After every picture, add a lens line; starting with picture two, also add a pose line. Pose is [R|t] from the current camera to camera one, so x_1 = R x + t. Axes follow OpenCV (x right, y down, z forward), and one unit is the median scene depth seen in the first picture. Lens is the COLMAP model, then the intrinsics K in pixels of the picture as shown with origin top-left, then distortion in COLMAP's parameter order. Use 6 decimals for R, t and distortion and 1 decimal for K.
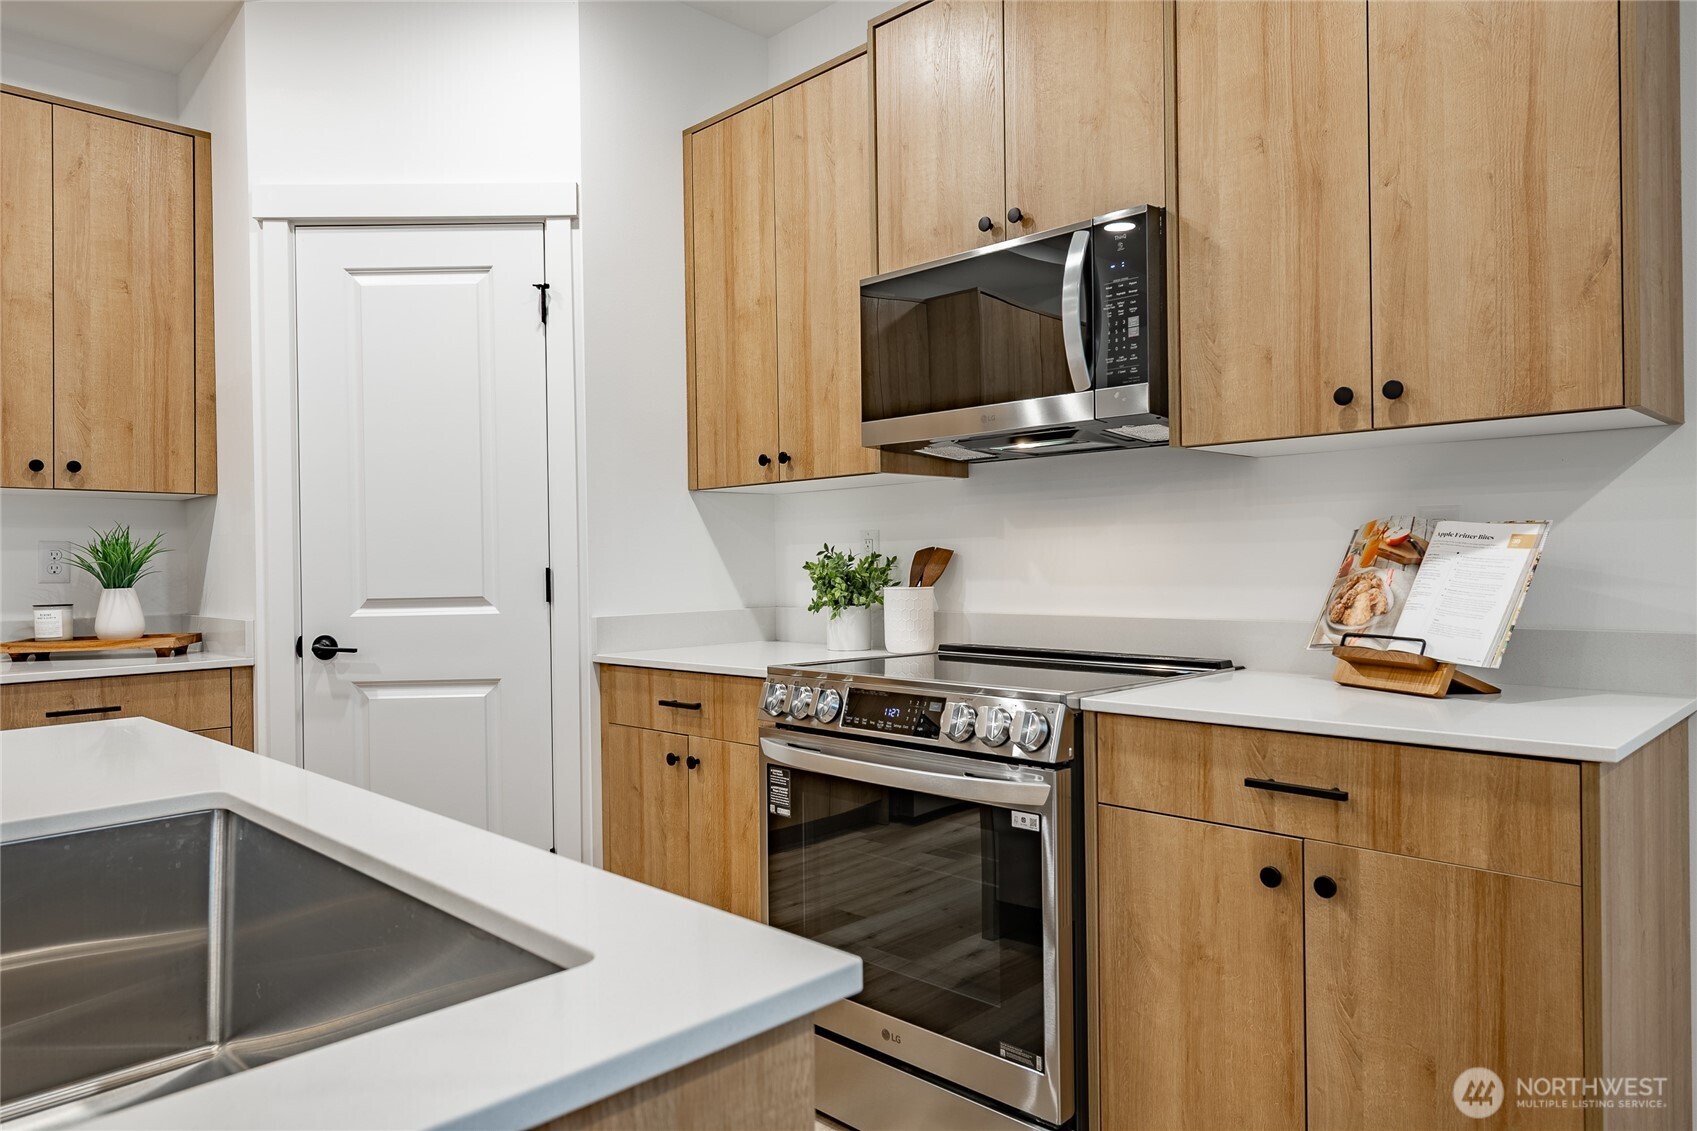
lens RADIAL K [[1120.8, 0, 843.4], [0, 1120.8, 561.3], [0, 0, 1]] dist [0.007347, -0.001245]
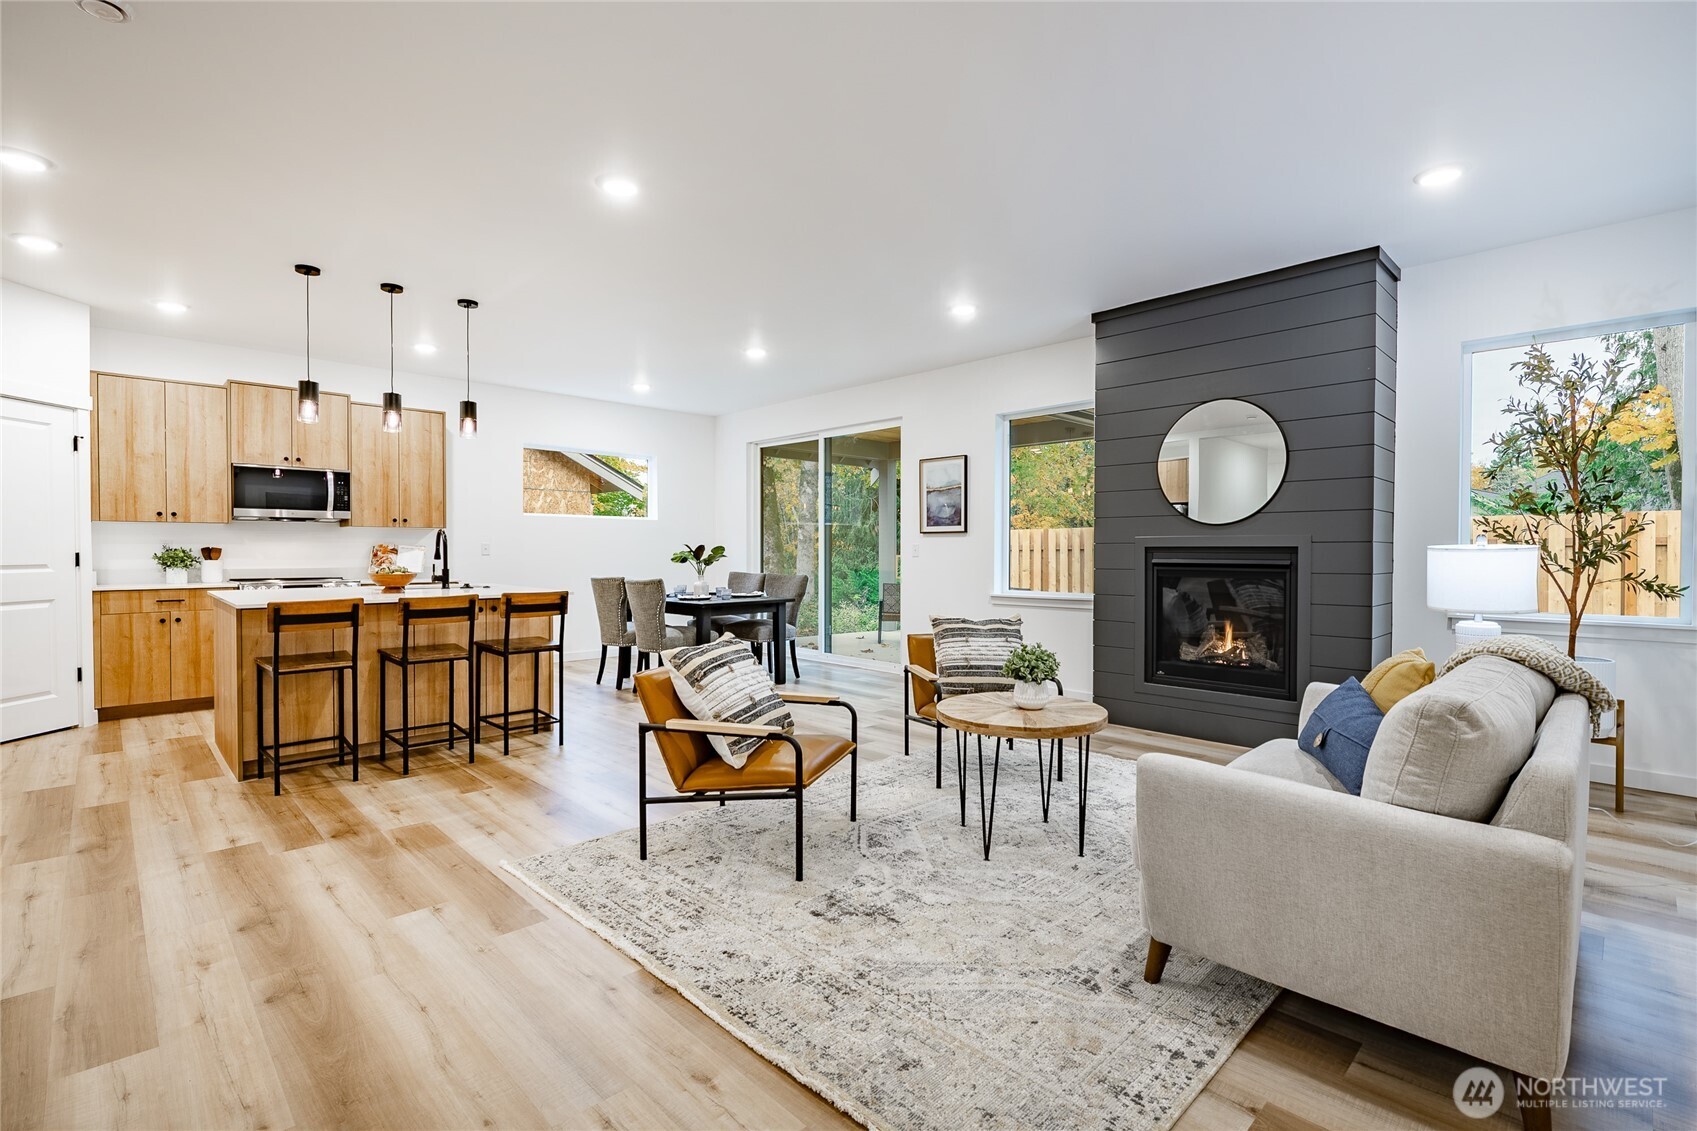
lens RADIAL K [[784.5, 0, 860.7], [0, 784.5, 554.7], [0, 0, 1]] dist [-0.007910, 0.000589]
pose [[0.011405, 0.008612, 0.999898, -2.007355], [-0.001421, 0.999962, -0.008596, 0.023272], [-0.999934, -0.001323, 0.011417, -0.747493]]
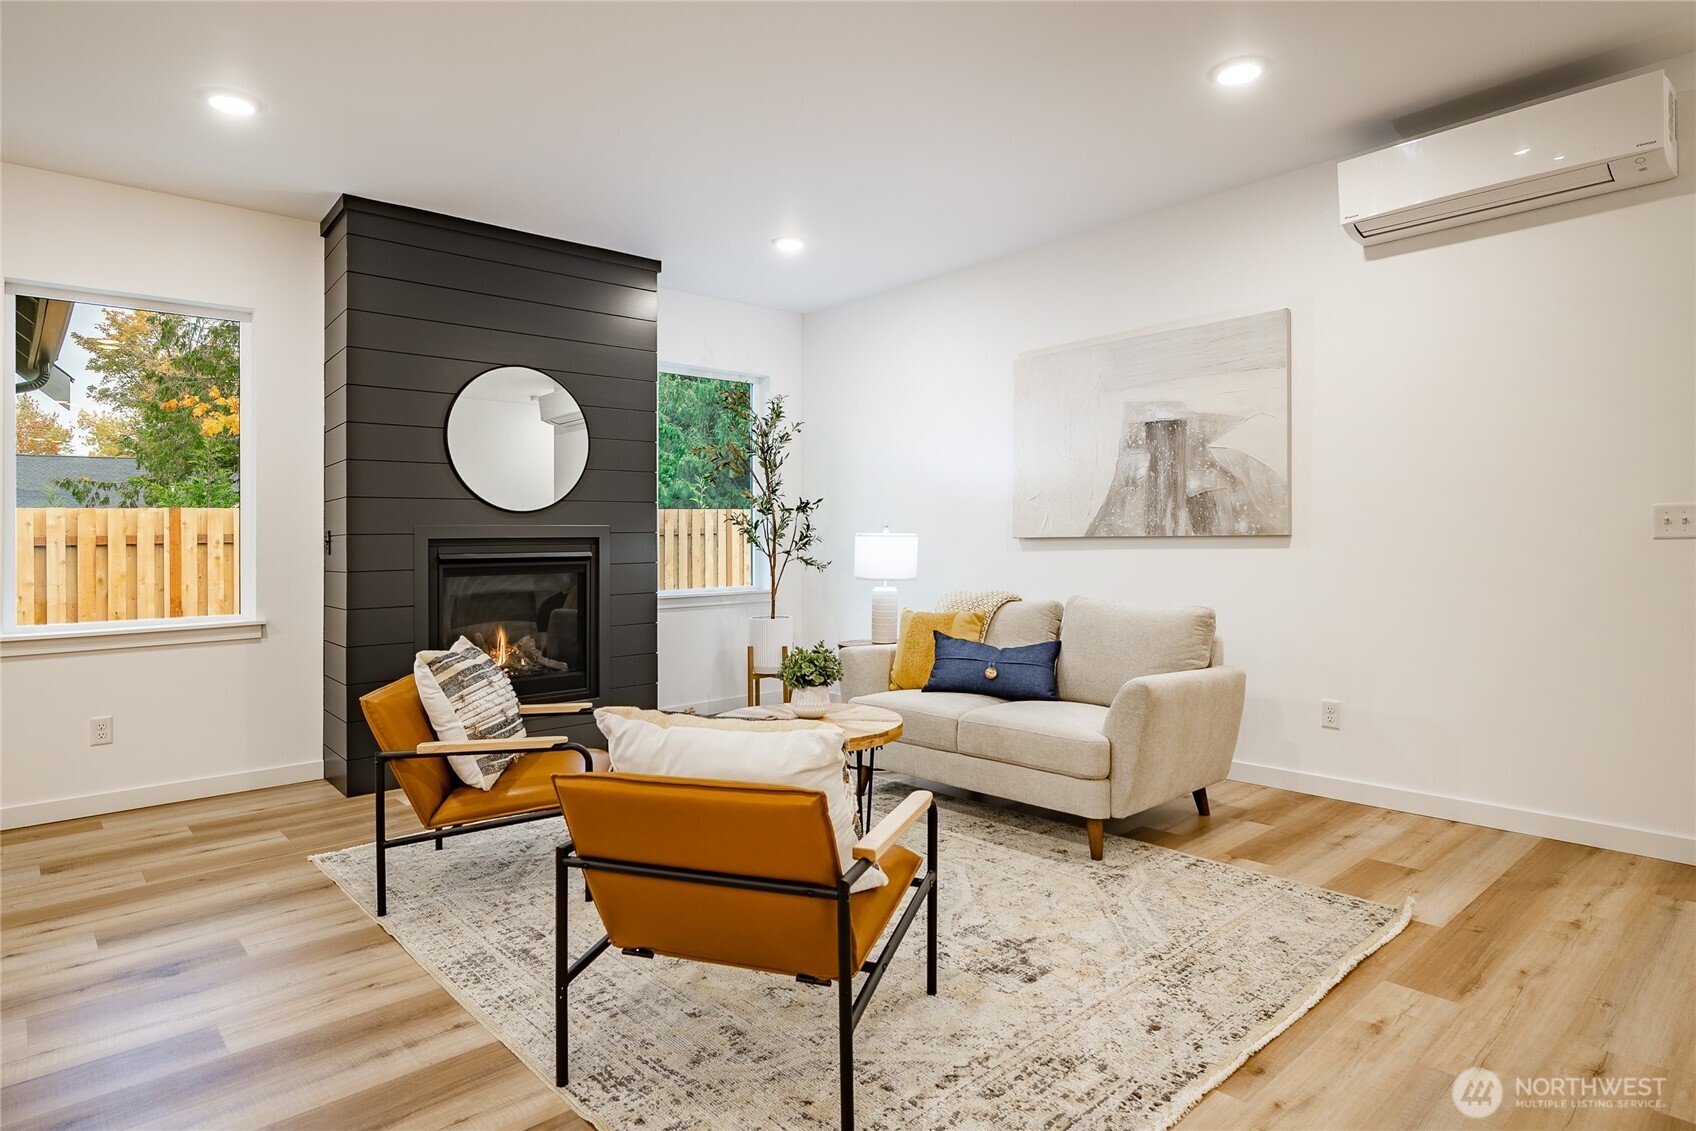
lens RADIAL K [[934.0, 0, 847.2], [0, 934.0, 535.9], [0, 0, 1]] dist [0.008395, -0.002774]
pose [[-0.998074, 0.028067, 0.055323, -1.033321], [0.027857, 0.999602, -0.004549, 0.011505], [-0.055429, -0.003000, -0.998458, 0.163739]]
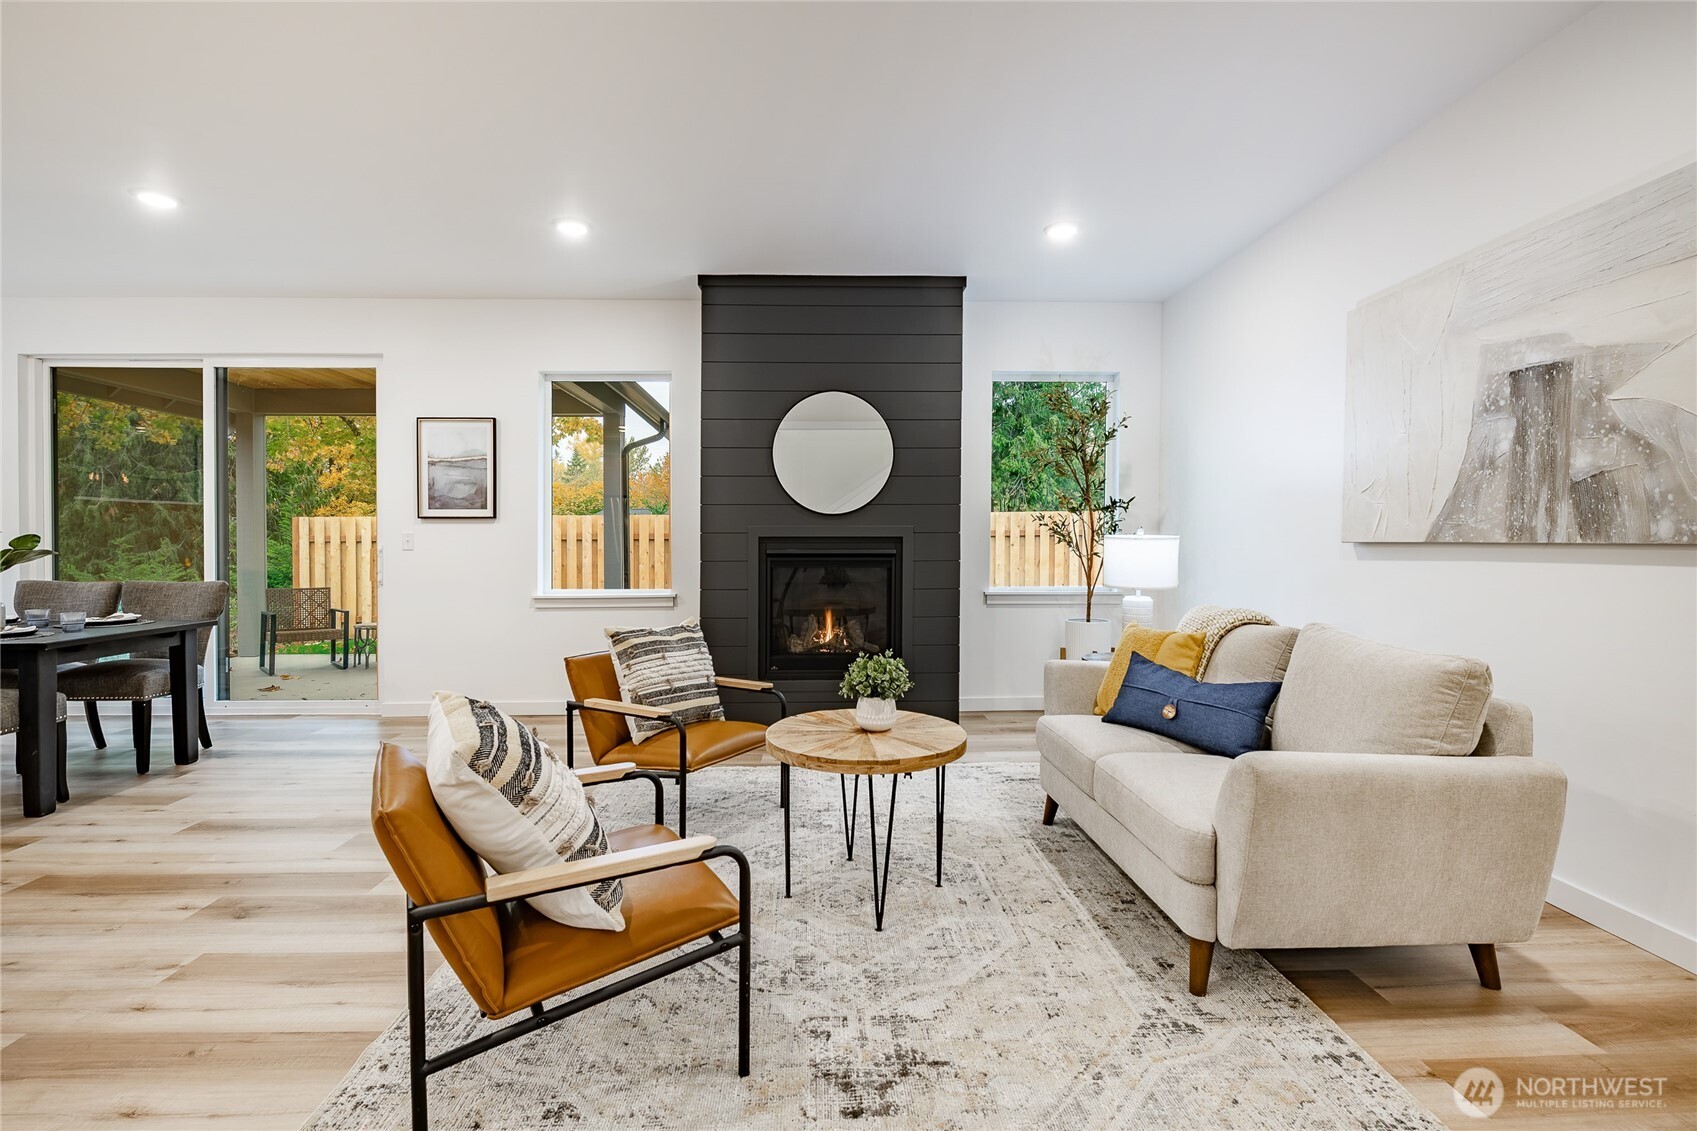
lens RADIAL K [[784.5, 0, 849.1], [0, 784.5, 545.9], [0, 0, 1]] dist [-0.007910, 0.000589]
pose [[-0.727296, 0.011161, 0.686234, -1.521936], [0.011979, 0.999922, -0.003567, 0.016962], [-0.686220, 0.005626, -0.727372, -0.295448]]
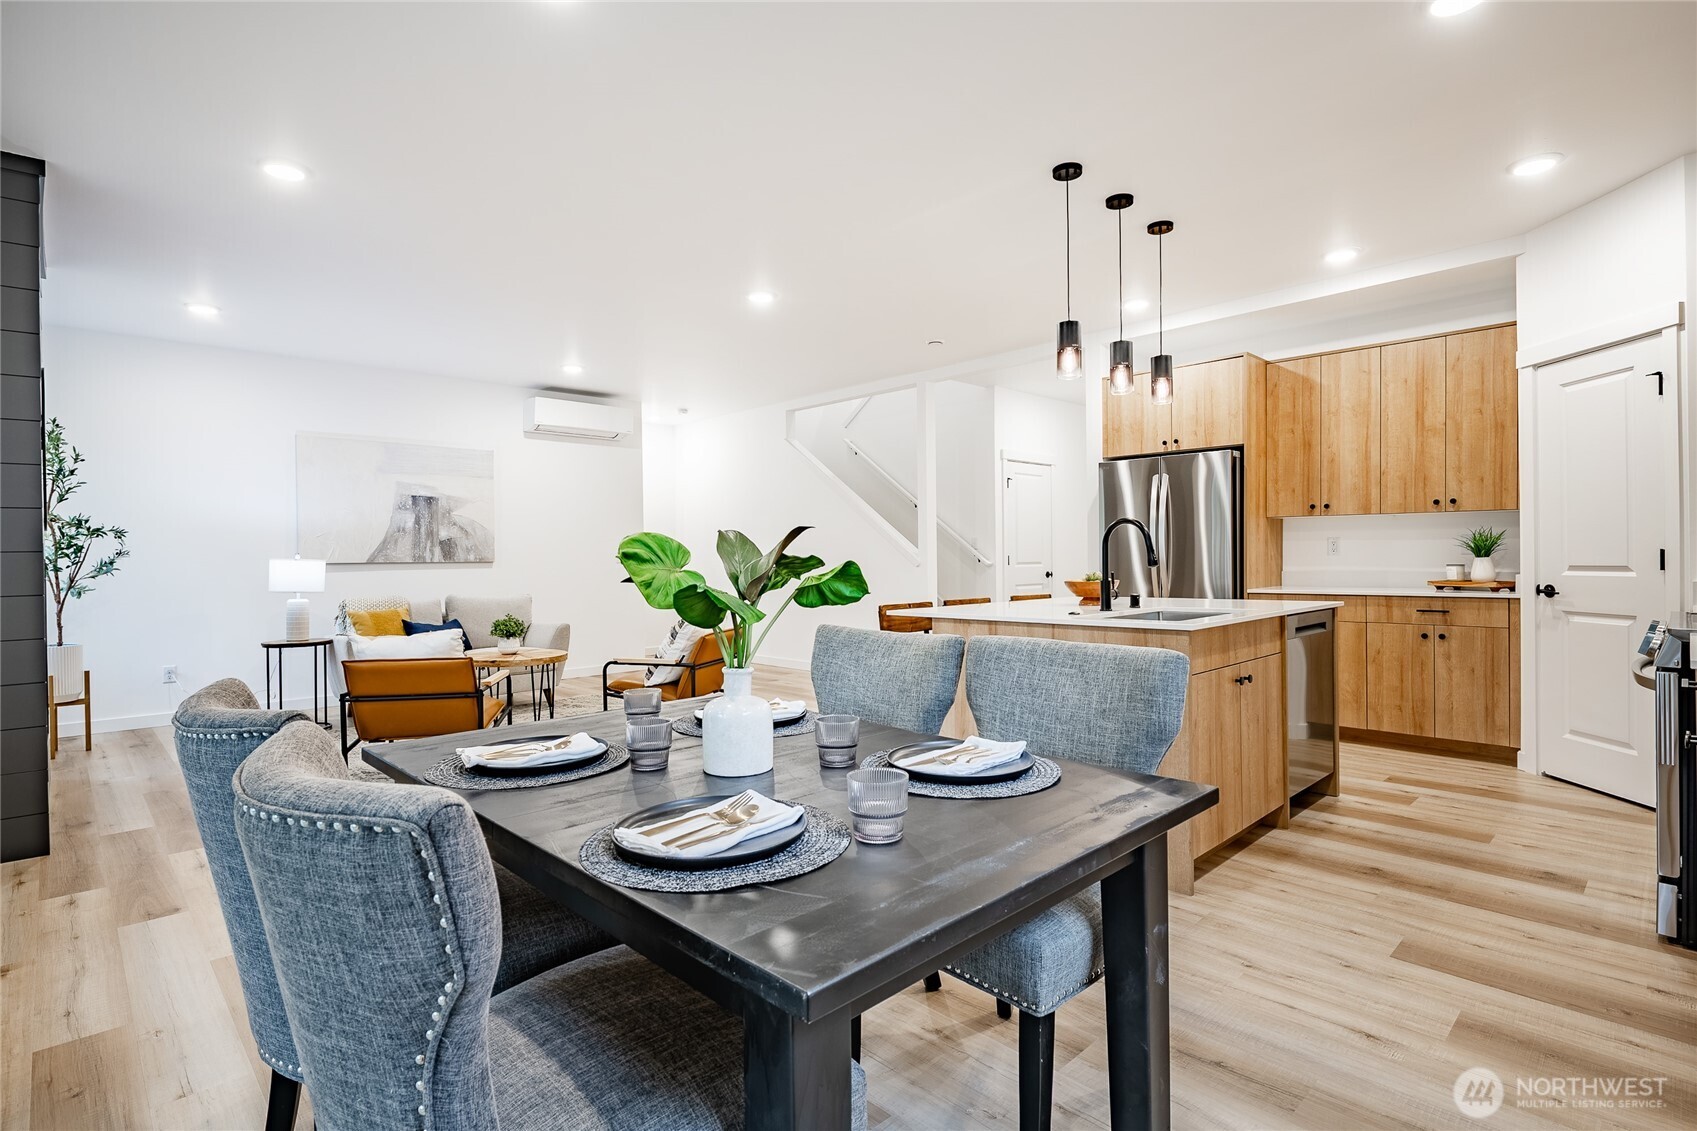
lens RADIAL K [[830.7, 0, 860.2], [0, 830.7, 565.6], [0, 0, 1]] dist [0.007352, -0.000562]
pose [[-0.008197, 0.024704, -0.999661, 0.970317], [0.012727, 0.999616, 0.024598, -0.014562], [0.999885, -0.012521, -0.008509, -0.136610]]
